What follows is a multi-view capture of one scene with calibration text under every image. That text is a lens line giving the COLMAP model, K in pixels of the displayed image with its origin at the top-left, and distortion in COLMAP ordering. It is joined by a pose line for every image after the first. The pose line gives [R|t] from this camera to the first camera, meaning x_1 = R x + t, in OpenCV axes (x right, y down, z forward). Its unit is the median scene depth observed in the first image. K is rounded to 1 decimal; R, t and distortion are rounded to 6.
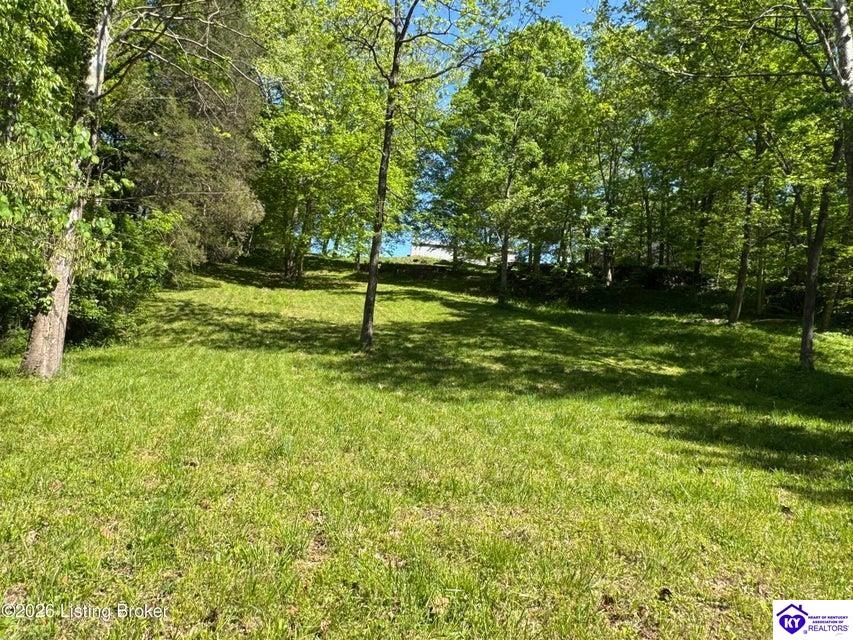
lens RADIAL K [[611.5, 0, 426.5], [0, 611.5, 320.0], [0, 0, 1]] dist [-0.004247, -0.001093]
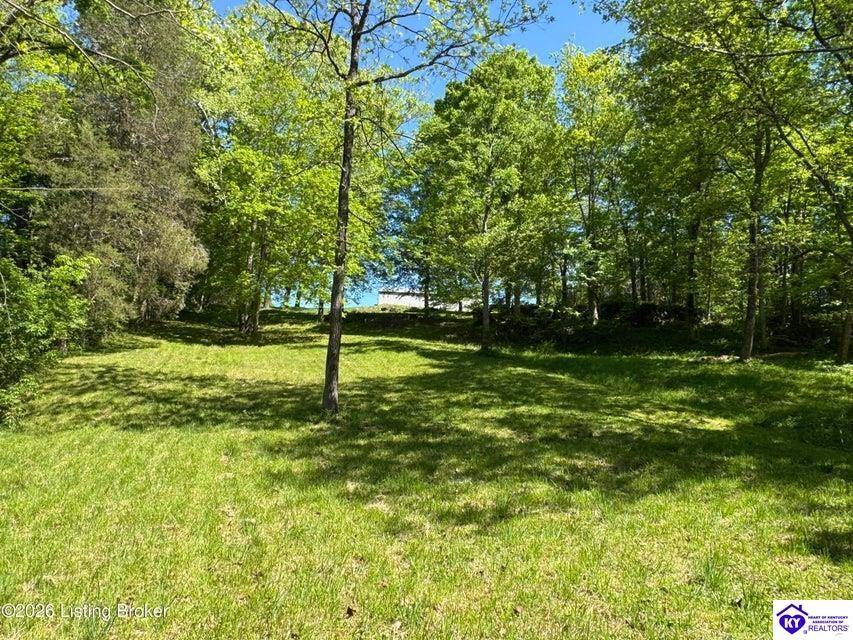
lens RADIAL K [[611.5, 0, 426.5], [0, 611.5, 320.0], [0, 0, 1]] dist [-0.004247, -0.001093]
pose [[0.997452, -0.046083, 0.054453, -0.008666], [0.050370, 0.995507, -0.080174, -0.004128], [-0.050514, 0.082713, 0.995292, 0.130770]]
